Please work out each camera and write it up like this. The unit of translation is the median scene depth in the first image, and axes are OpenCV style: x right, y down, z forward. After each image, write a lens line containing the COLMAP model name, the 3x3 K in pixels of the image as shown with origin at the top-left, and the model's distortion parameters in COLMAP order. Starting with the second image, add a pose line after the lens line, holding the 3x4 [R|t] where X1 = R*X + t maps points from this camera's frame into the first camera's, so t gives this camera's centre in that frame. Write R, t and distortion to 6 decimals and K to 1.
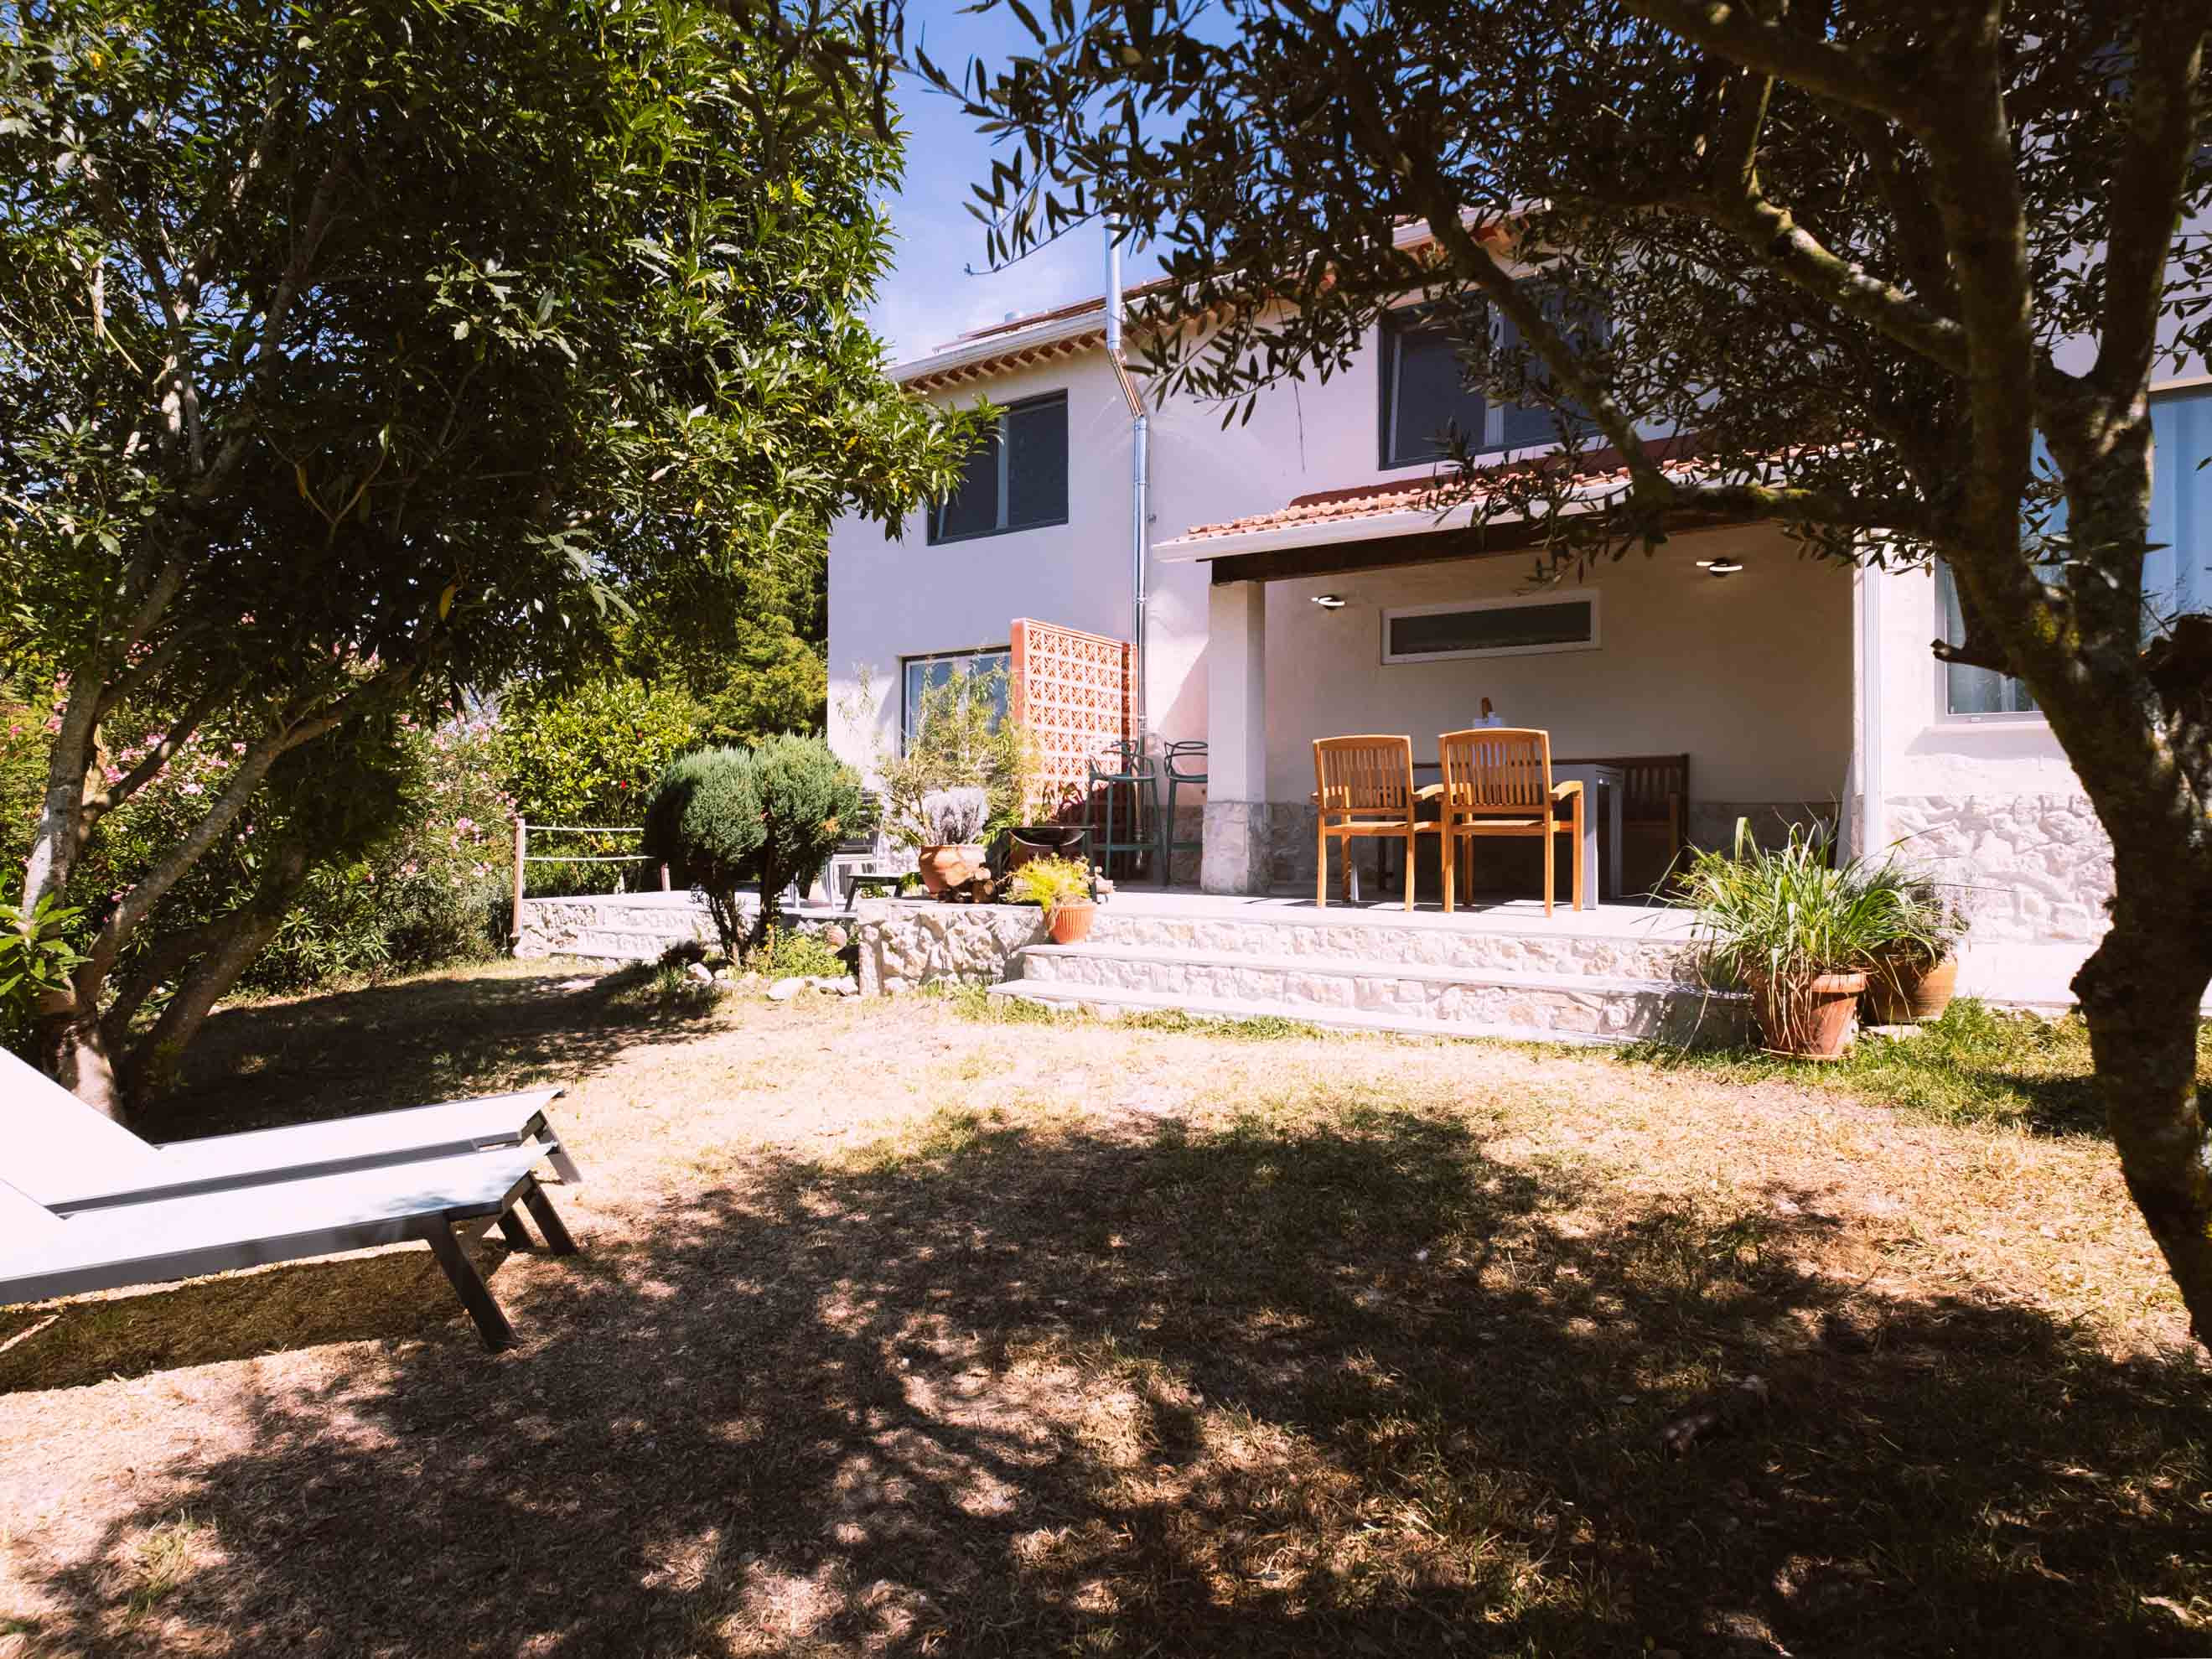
lens RADIAL K [[1141.5, 0, 1103.4], [0, 1141.5, 803.3], [0, 0, 1]] dist [-0.000356, -0.007178]
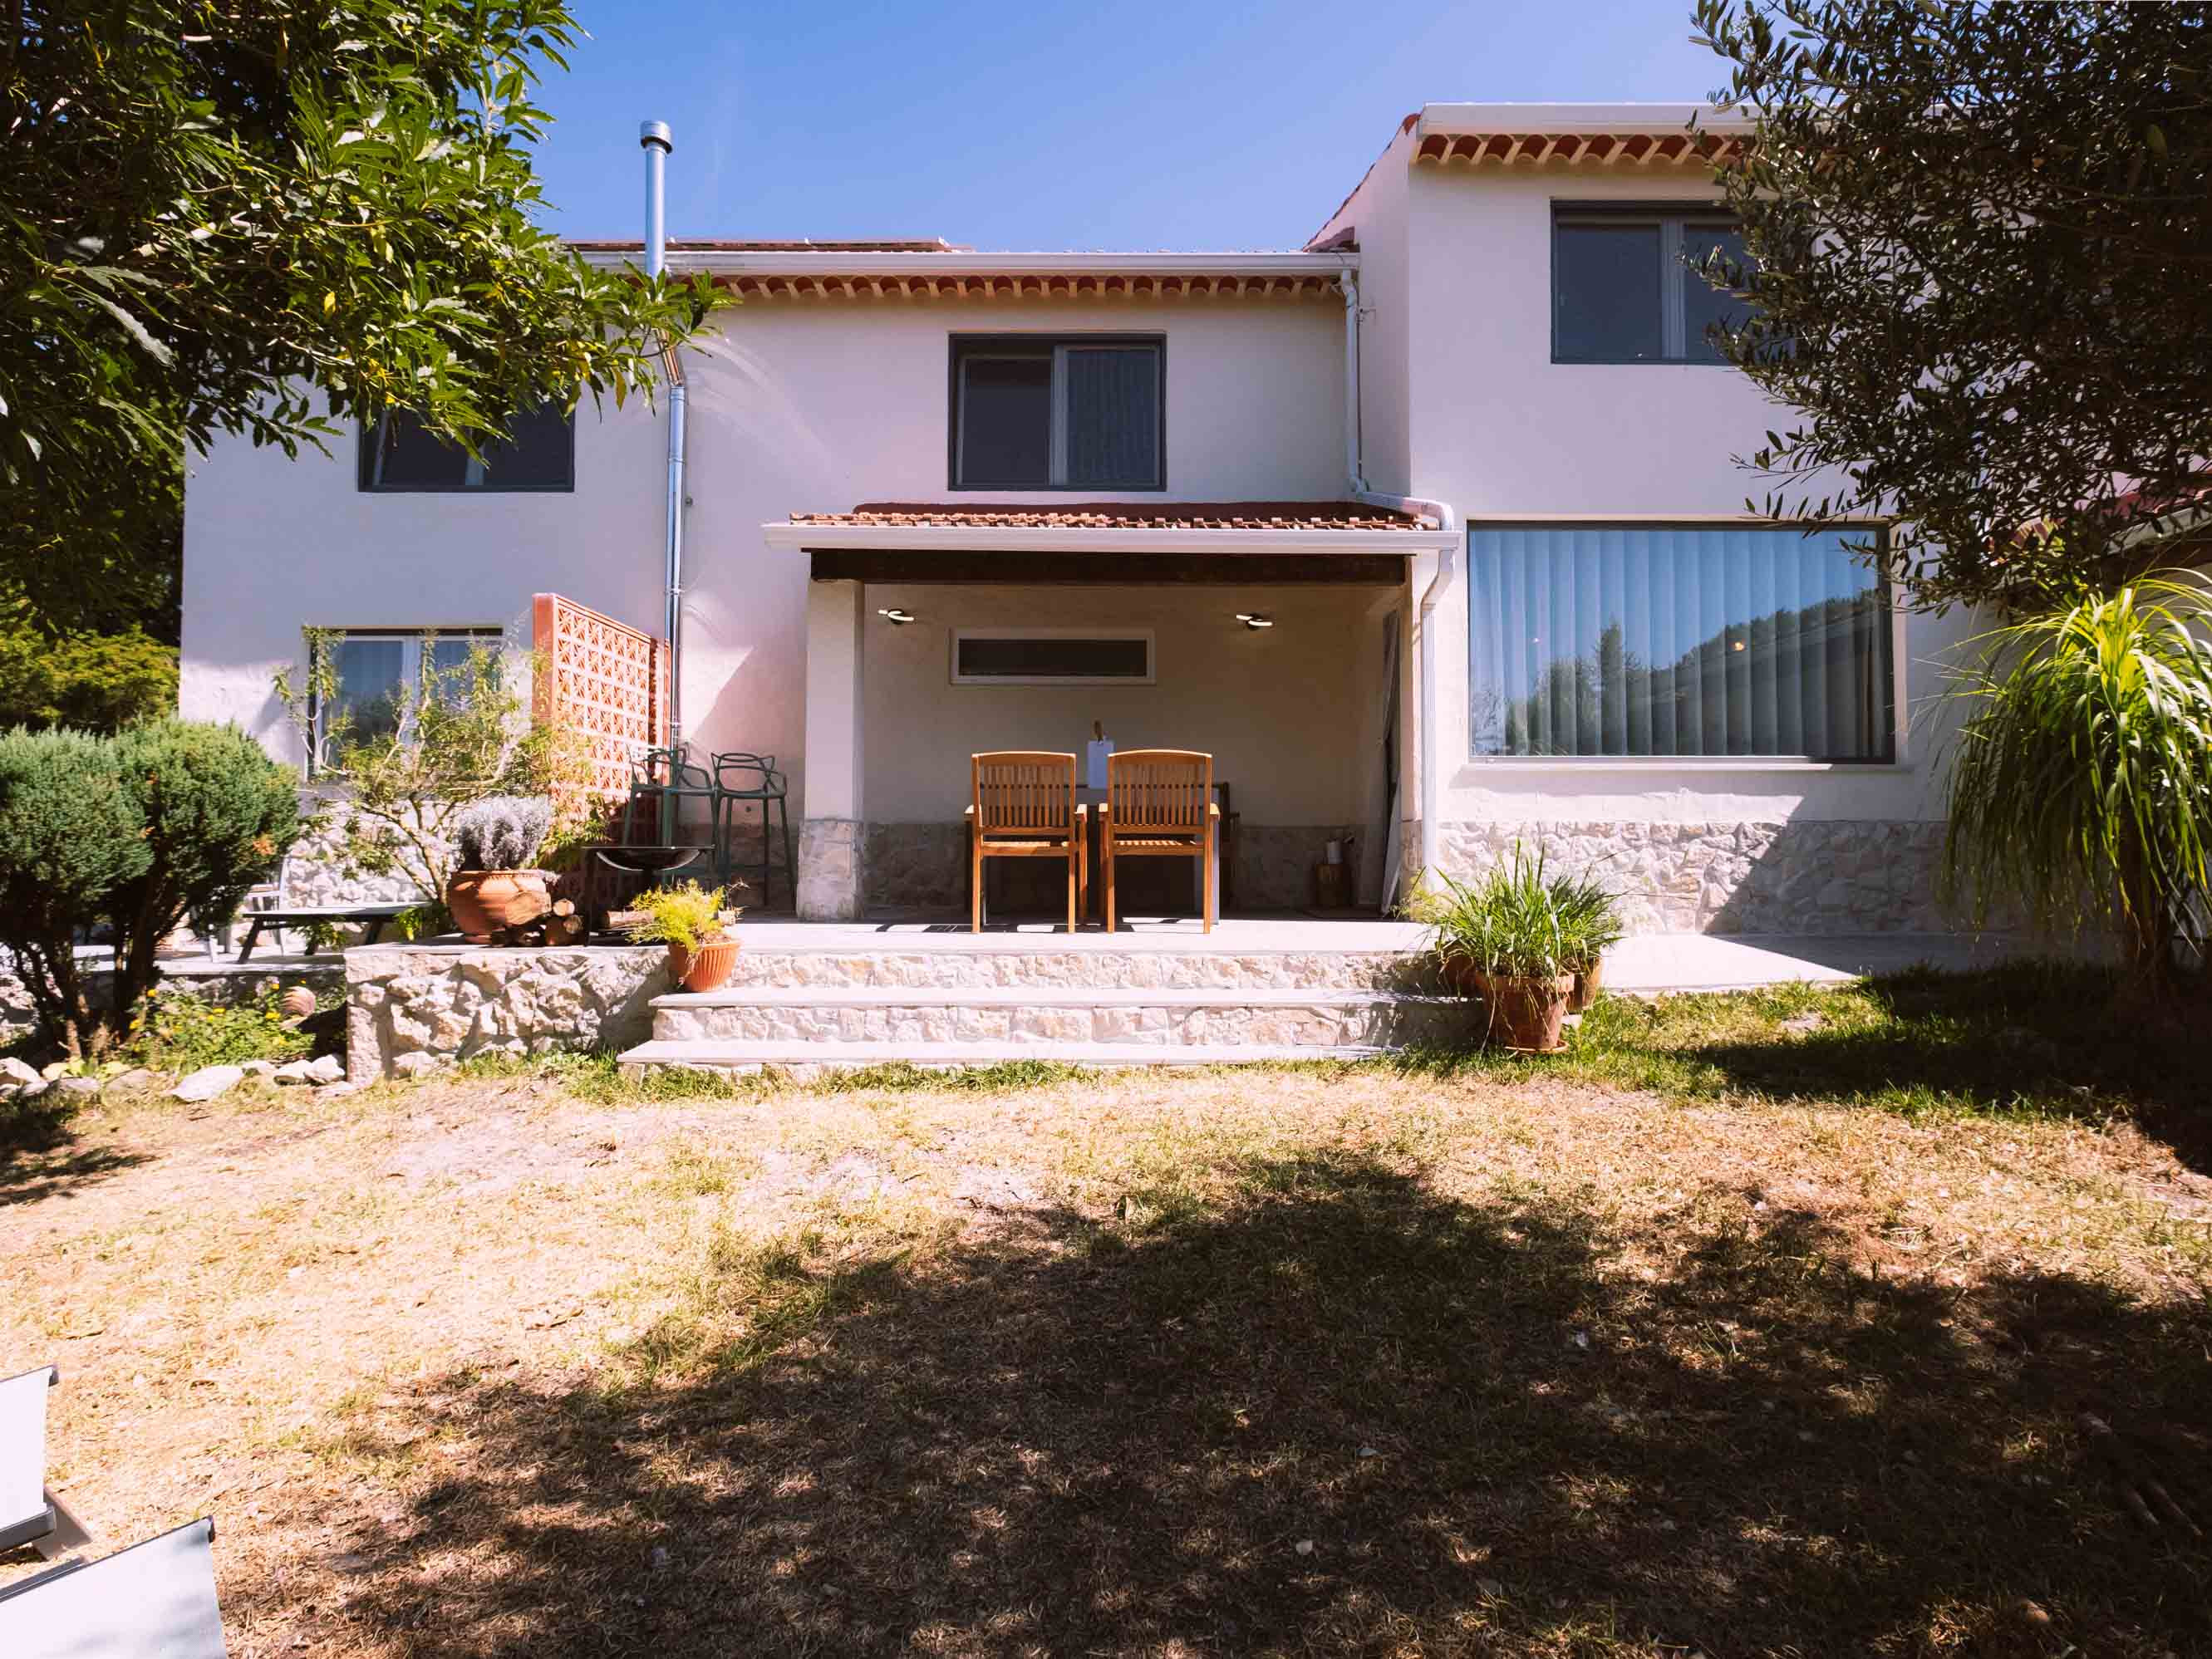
lens RADIAL K [[1056.2, 0, 1081.9], [0, 1056.2, 816.0], [0, 0, 1]] dist [0.003394, 0.000460]
pose [[0.853973, 0.015152, 0.520097, -0.172769], [-0.009820, 0.999867, -0.013005, 0.005272], [-0.520225, 0.005998, 0.854008, 0.194415]]
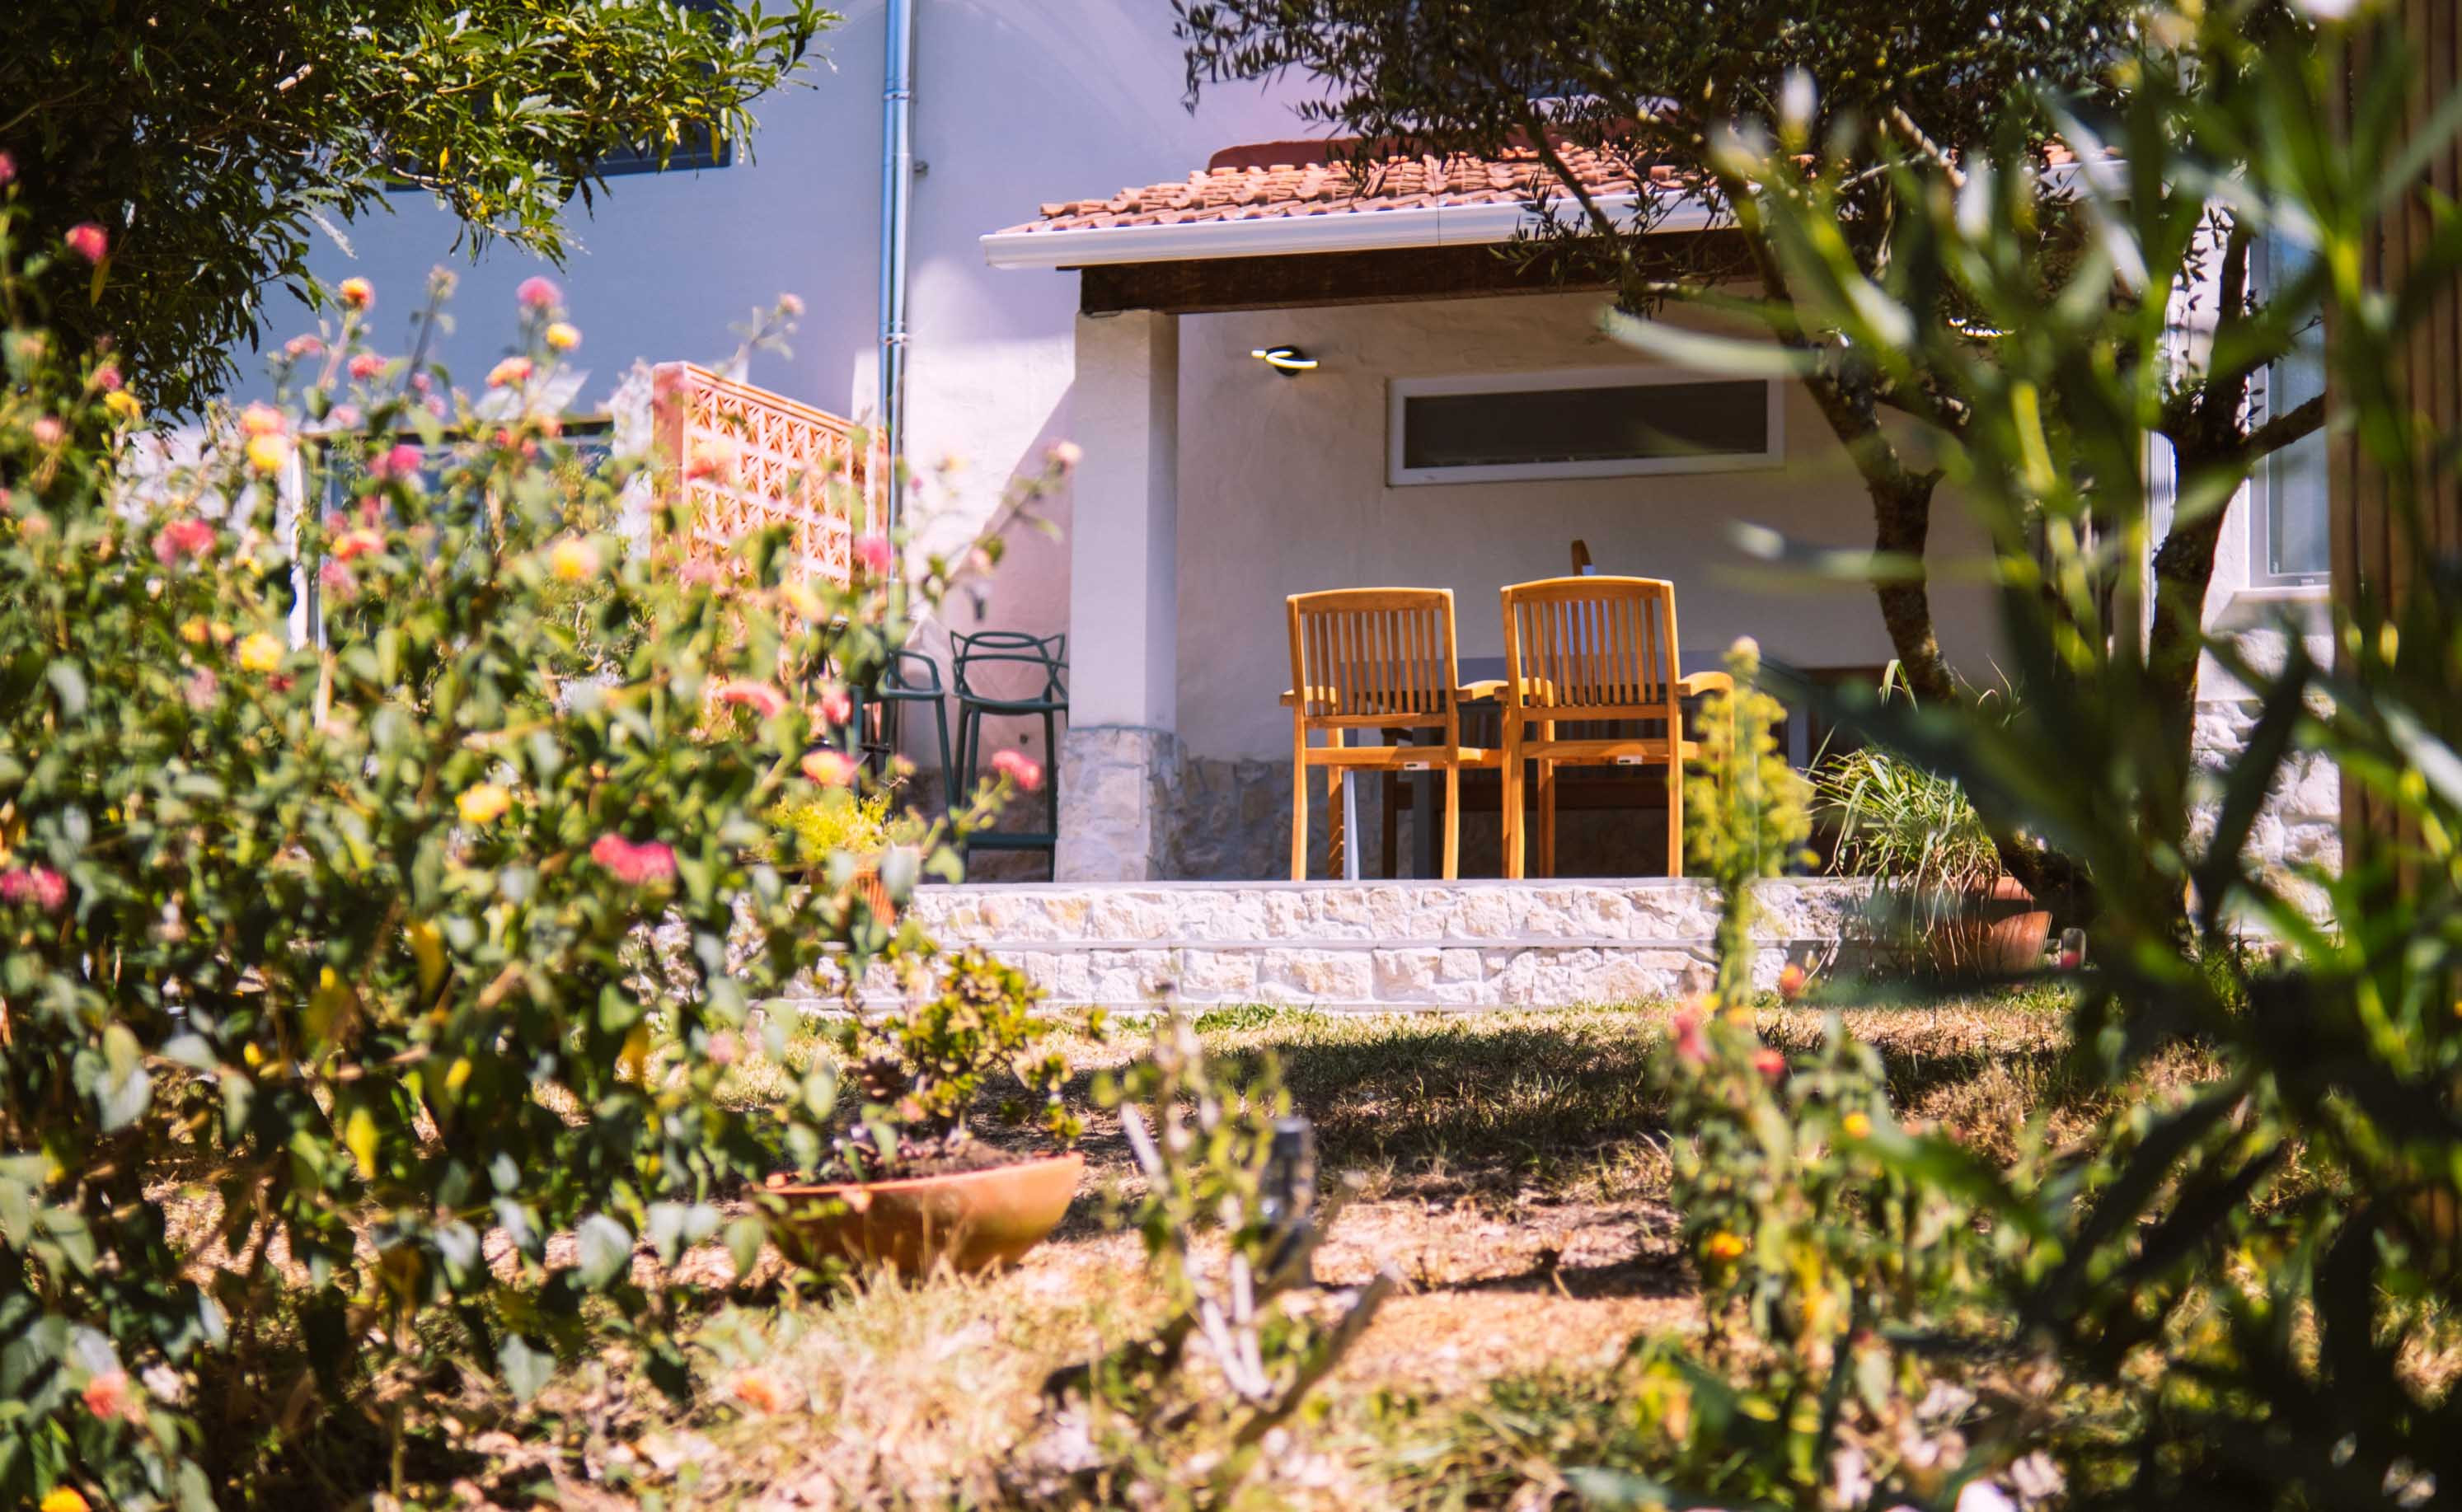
lens RADIAL K [[3386.2, 0, 1231.0], [0, 3386.2, 756.0], [0, 0, 1]] dist [0.112647, 0.009739]
pose [[0.976501, 0.023706, 0.214203, -0.186155], [-0.010912, 0.998095, -0.060716, 0.116414], [-0.215235, 0.056952, 0.974900, -0.581265]]
